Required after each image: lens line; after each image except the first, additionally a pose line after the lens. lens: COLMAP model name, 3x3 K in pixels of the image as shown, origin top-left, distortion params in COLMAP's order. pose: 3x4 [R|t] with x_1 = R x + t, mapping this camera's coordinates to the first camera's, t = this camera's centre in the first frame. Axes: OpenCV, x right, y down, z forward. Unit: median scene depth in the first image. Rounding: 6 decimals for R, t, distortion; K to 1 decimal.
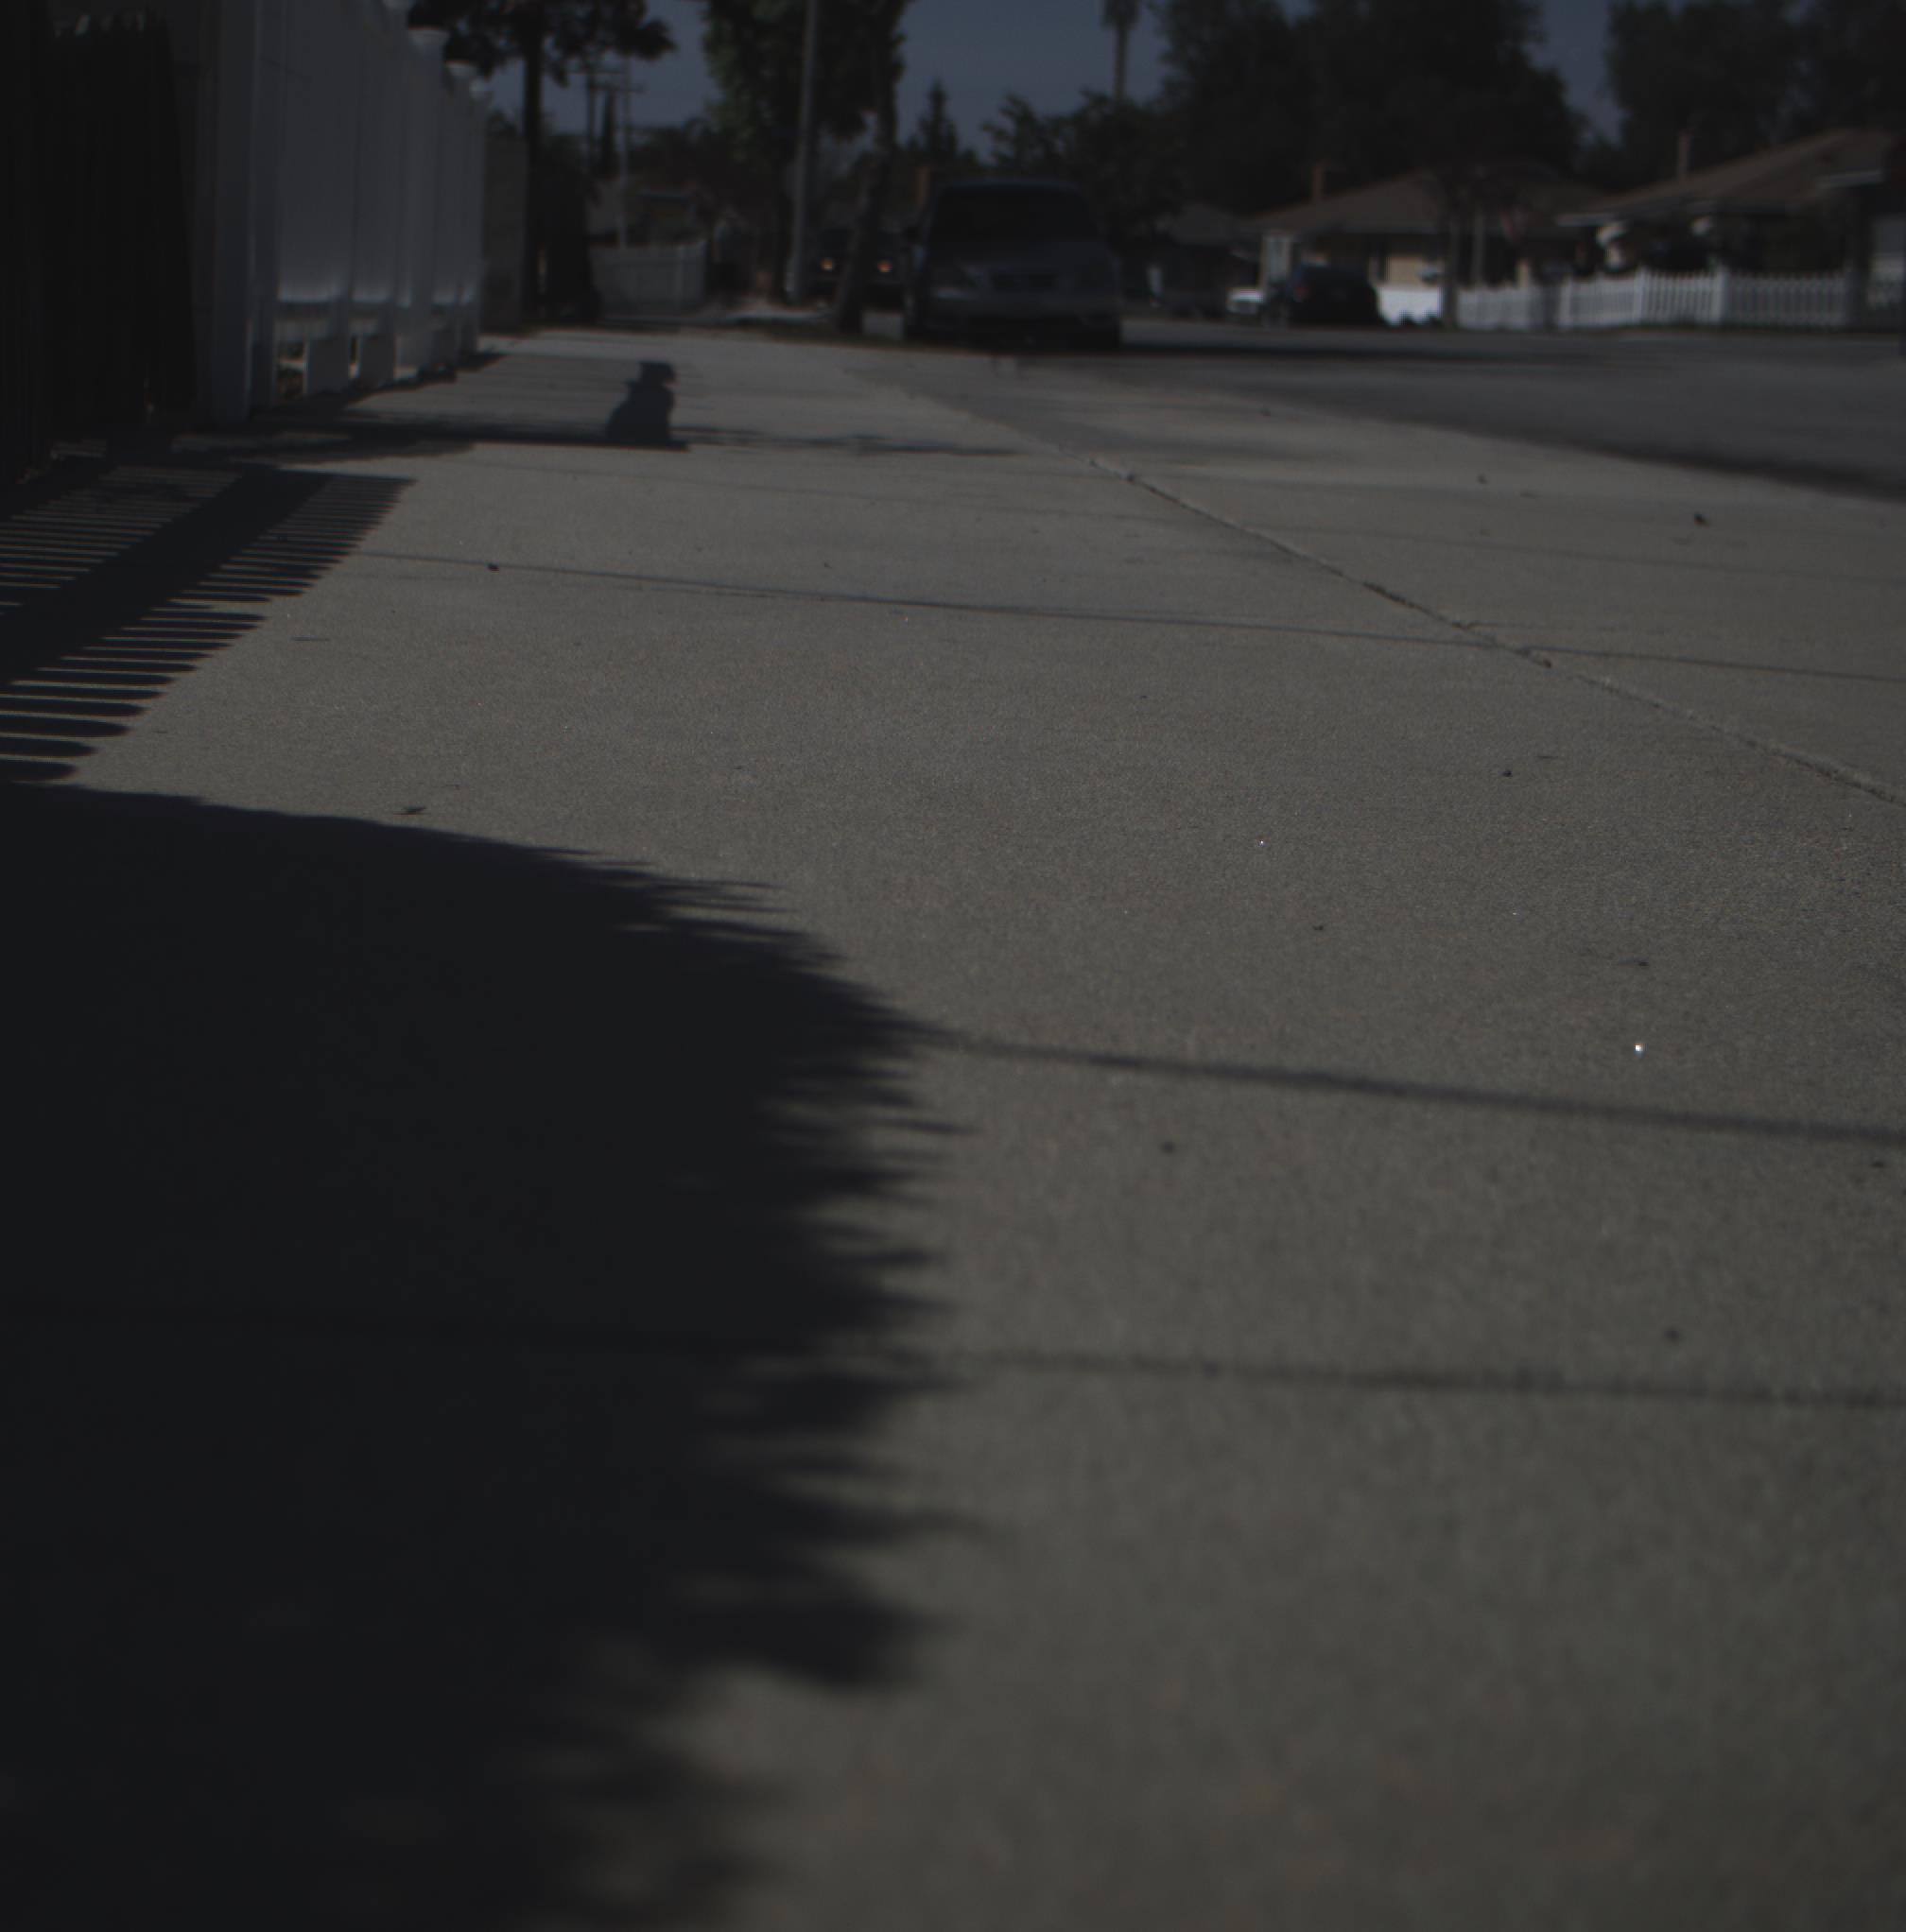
lens RADIAL K [[4336.1, 0, 923.0], [0, 4336.1, 1008.8], [0, 0, 1]] dist [-0.106891, 0.469913]
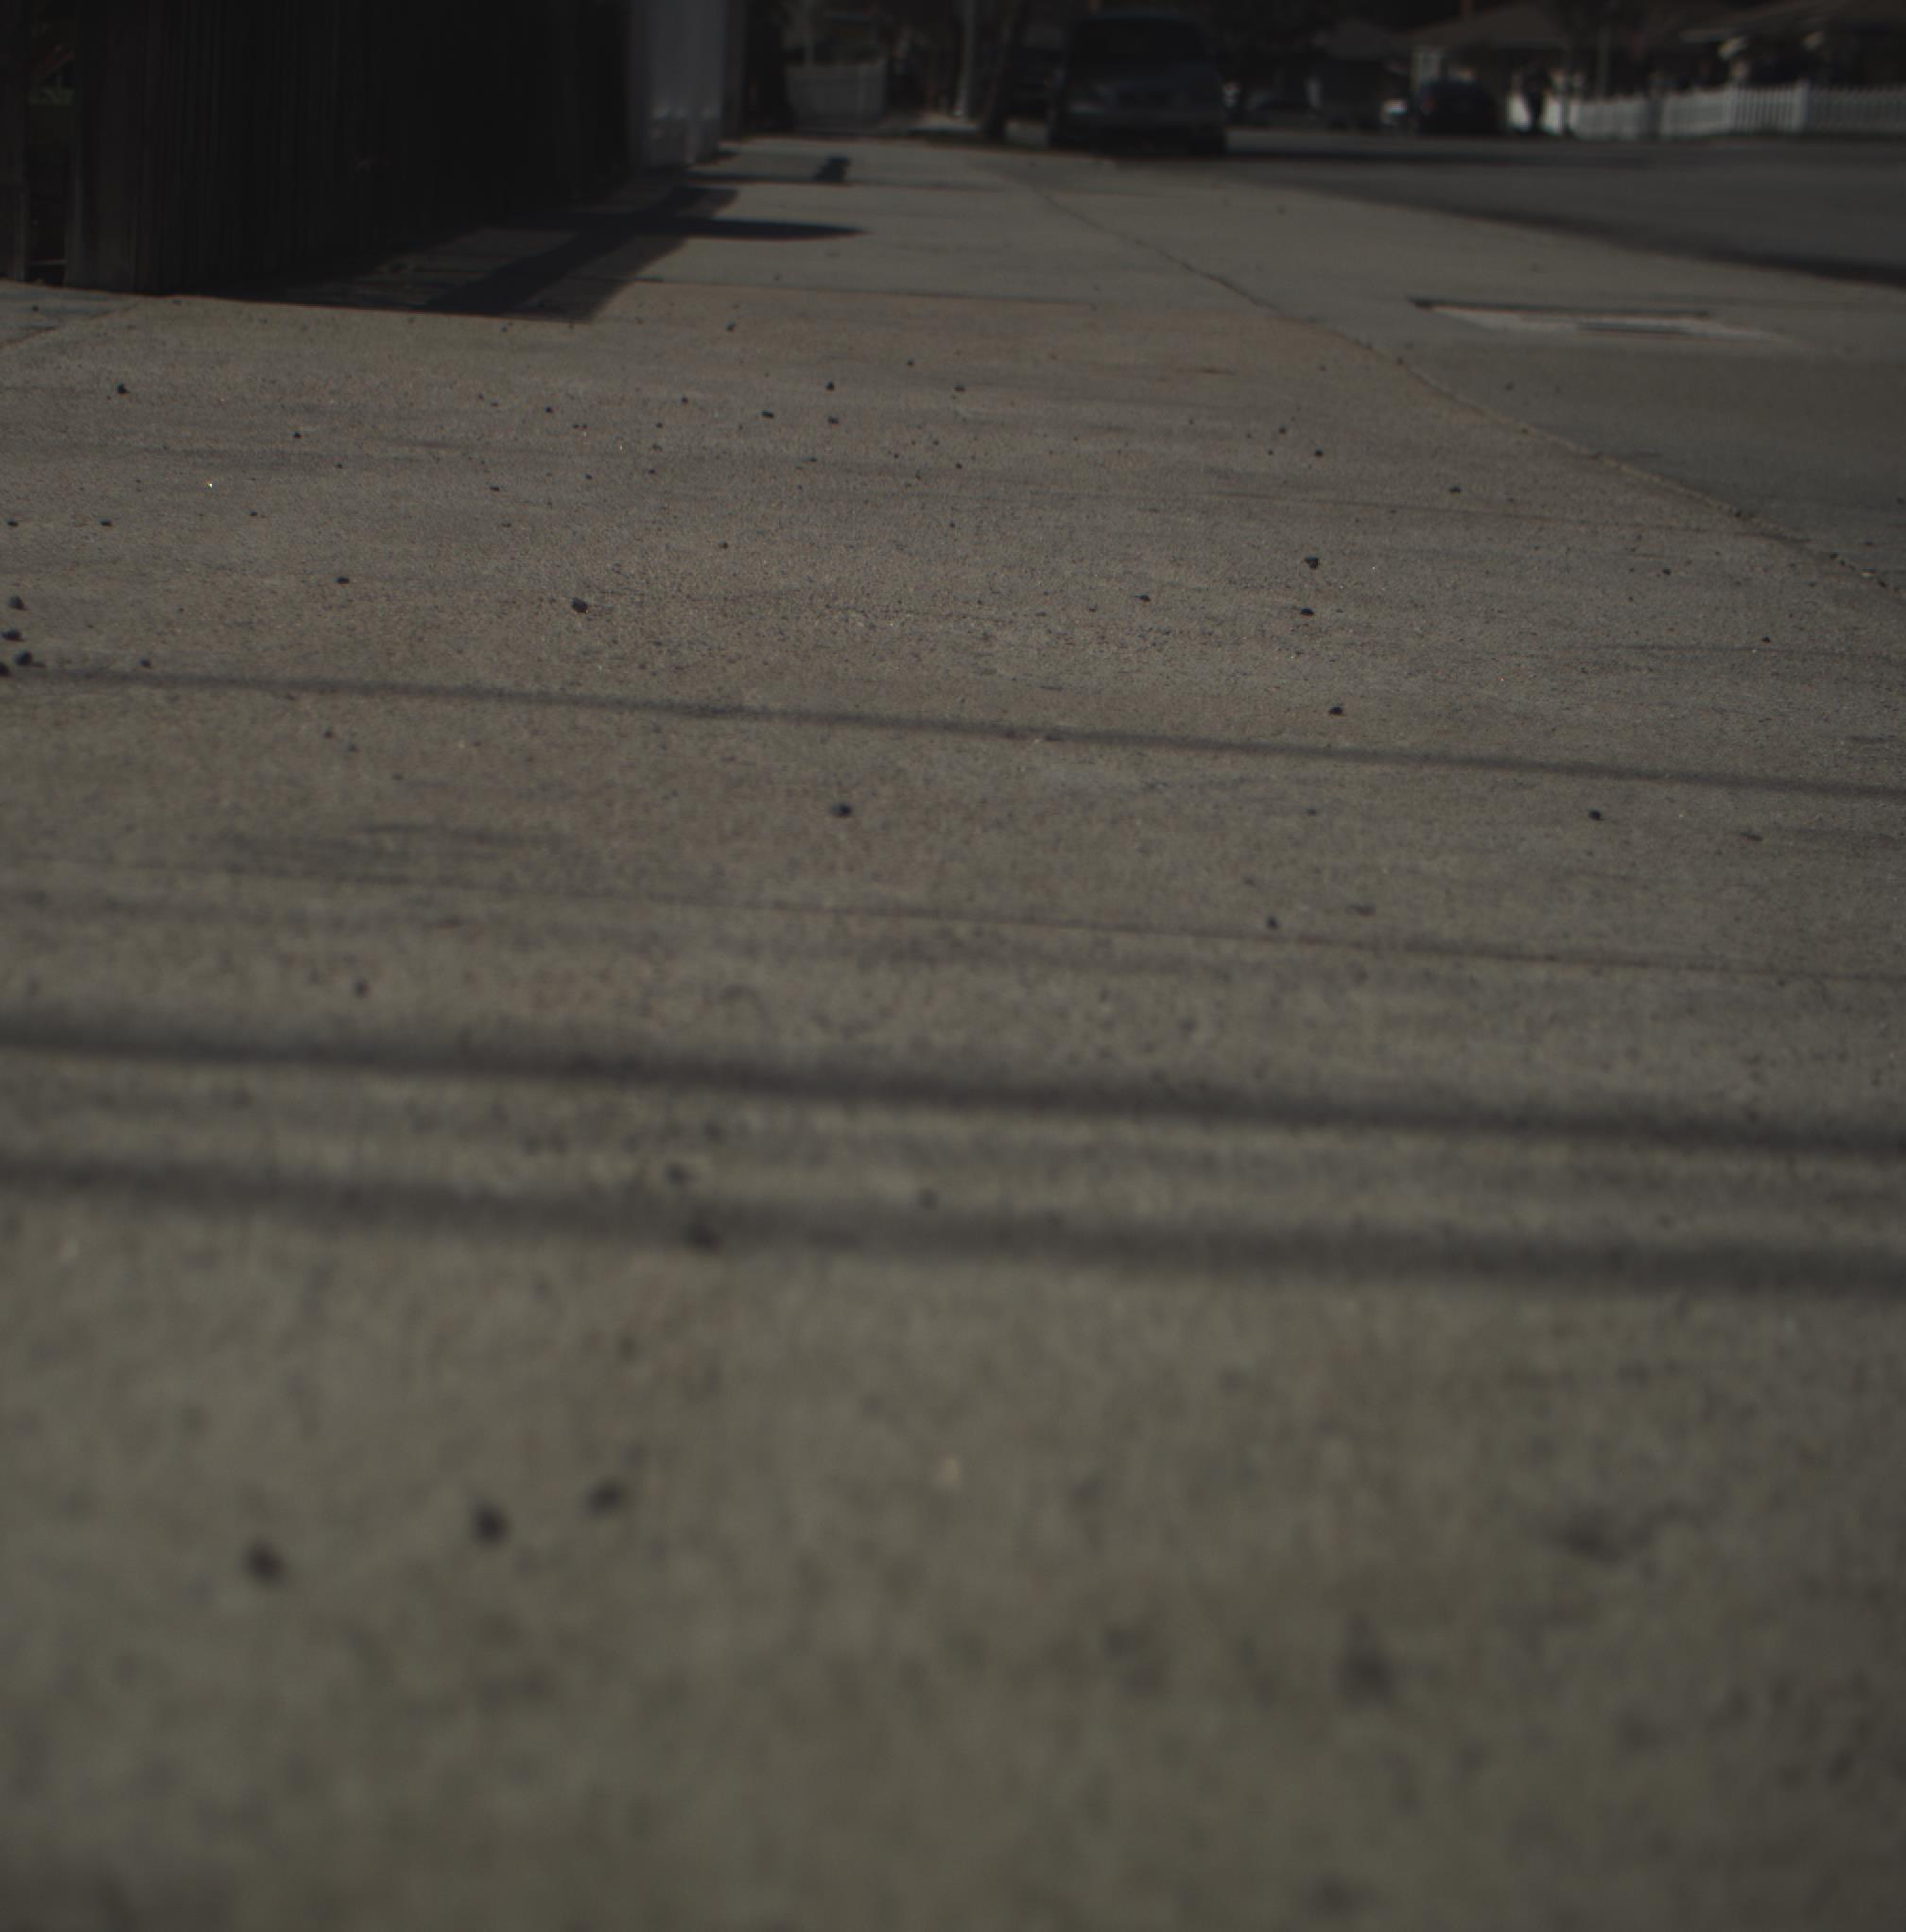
lens RADIAL K [[4353.8, 0, 915.2], [0, 4353.8, 967.4], [0, 0, 1]] dist [-0.107036, 0.720199]
pose [[0.999010, 0.005993, -0.044083, 0.007557], [-0.004579, 0.999474, 0.032106, 0.019162], [0.044252, -0.031872, 0.998512, -0.117918]]
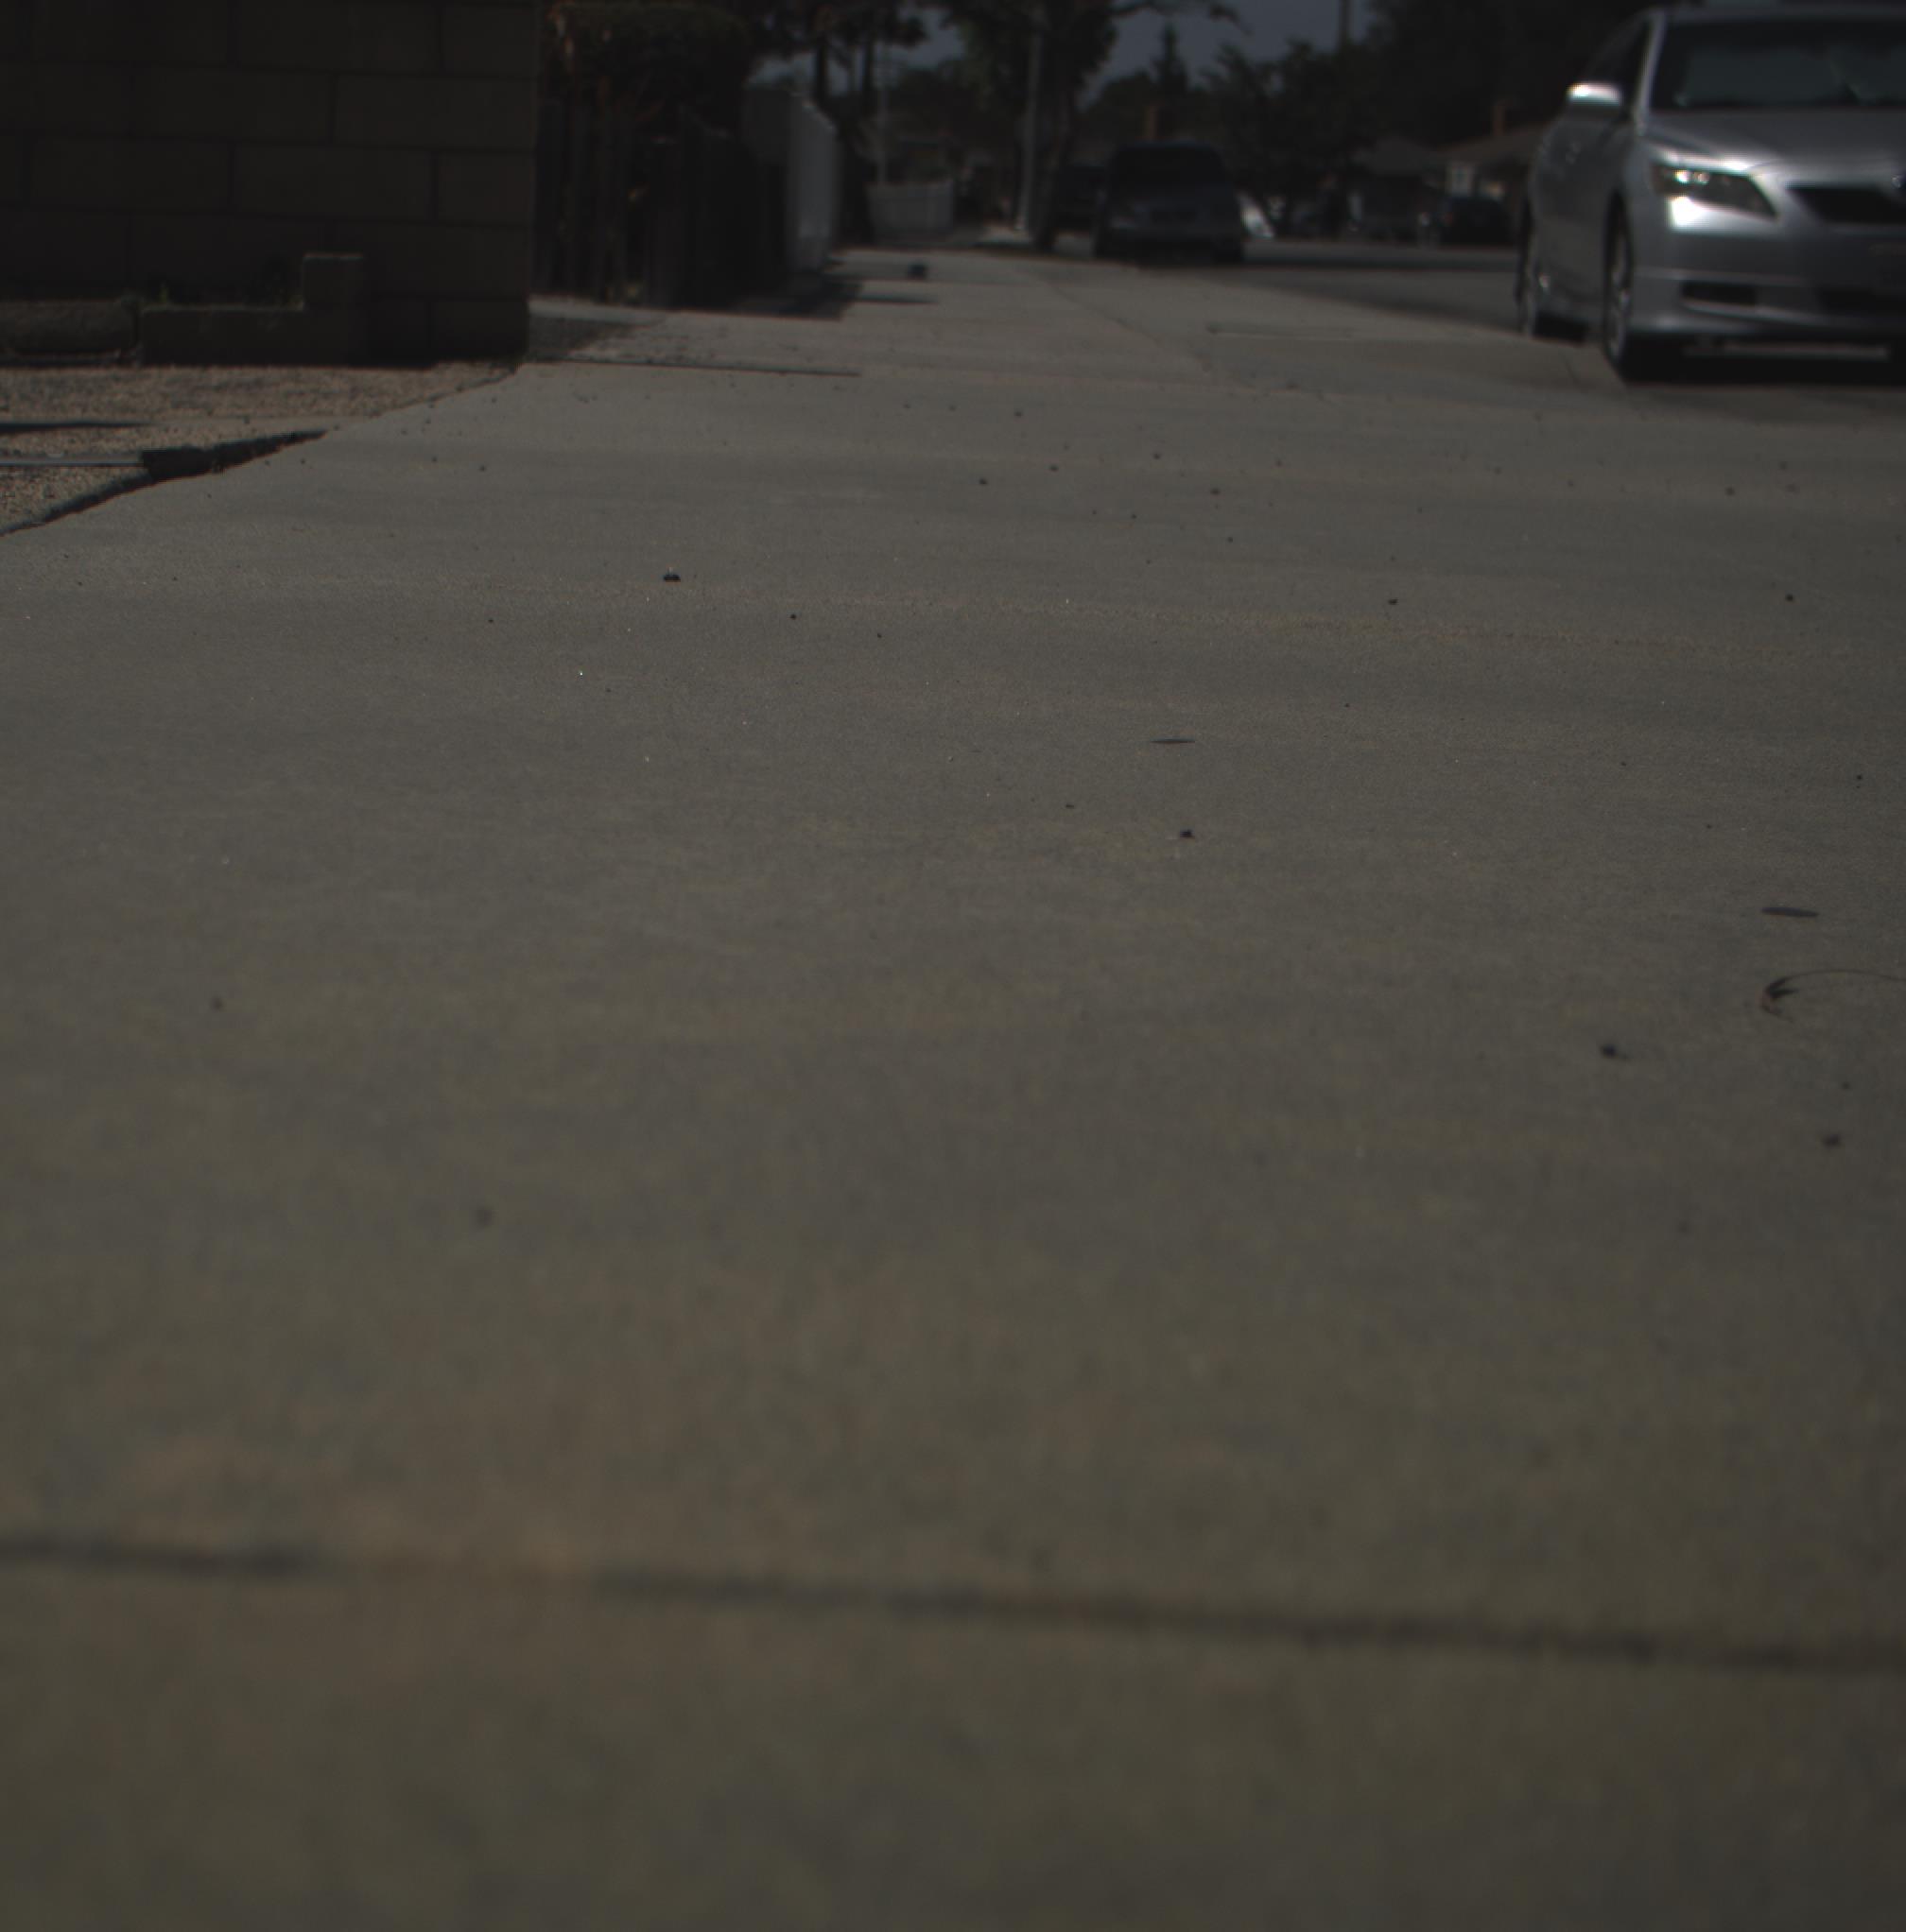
lens RADIAL K [[4376.0, 0, 953.7], [0, 4376.0, 964.0], [0, 0, 1]] dist [-0.097406, 0.565214]
pose [[0.998685, 0.003310, -0.051169, 0.013547], [-0.003021, 0.999979, 0.005723, 0.037569], [0.051187, -0.005560, 0.998674, -0.234741]]
